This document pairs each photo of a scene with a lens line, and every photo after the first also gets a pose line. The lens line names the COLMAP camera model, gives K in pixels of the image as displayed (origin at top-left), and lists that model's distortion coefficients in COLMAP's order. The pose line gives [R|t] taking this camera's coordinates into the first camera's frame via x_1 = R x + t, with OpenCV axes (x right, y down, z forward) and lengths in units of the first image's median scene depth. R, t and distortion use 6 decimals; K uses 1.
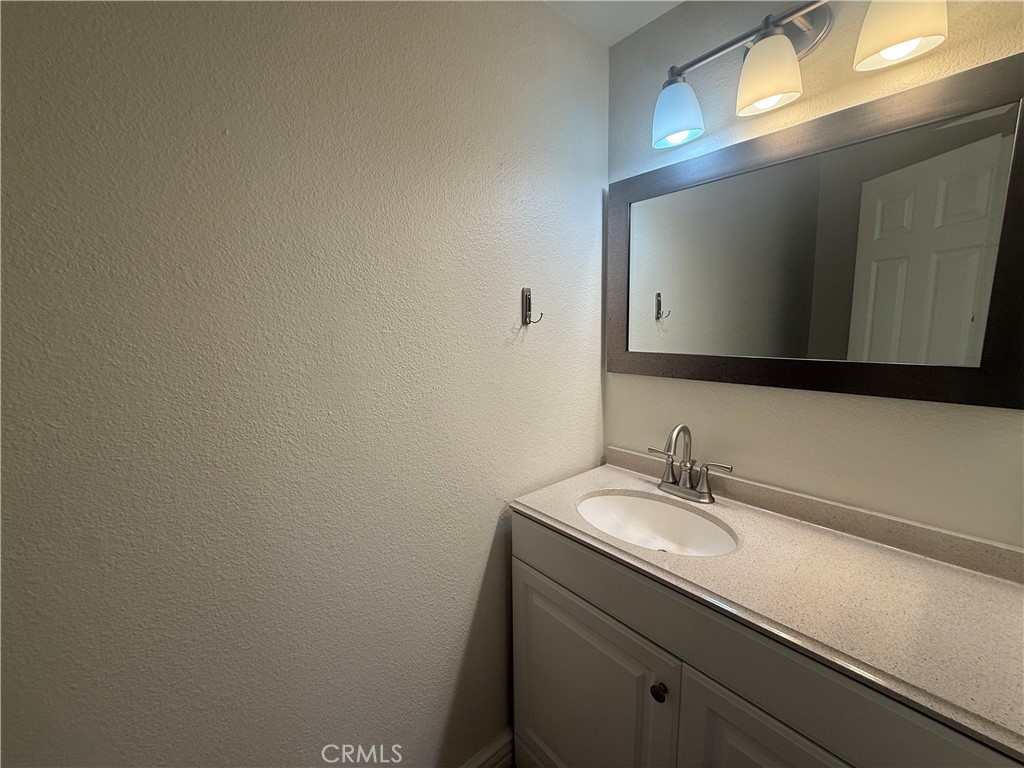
lens RADIAL K [[419.2, 0, 513.5], [0, 419.2, 388.5], [0, 0, 1]] dist [0.017786, -0.001700]
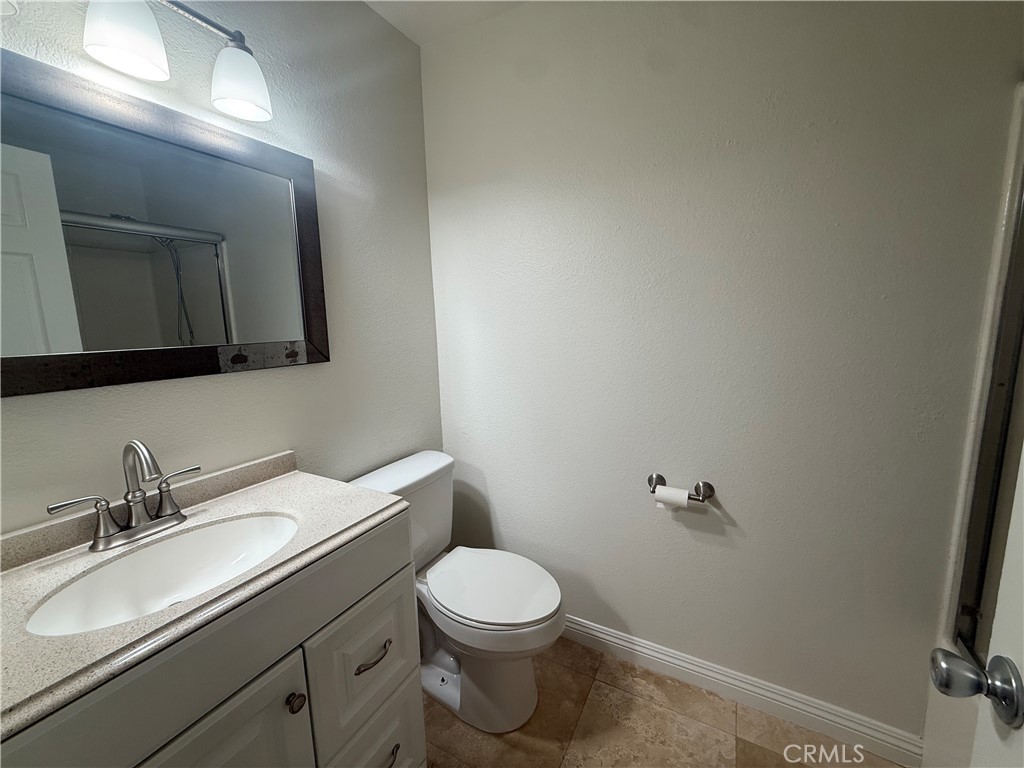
lens RADIAL K [[419.2, 0, 513.9], [0, 419.2, 381.3], [0, 0, 1]] dist [0.017786, -0.001700]
pose [[-0.369546, -0.130451, 0.920010, -0.519949], [0.127806, 0.973551, 0.189379, -0.077792], [-0.920381, 0.187567, -0.343100, 0.593214]]
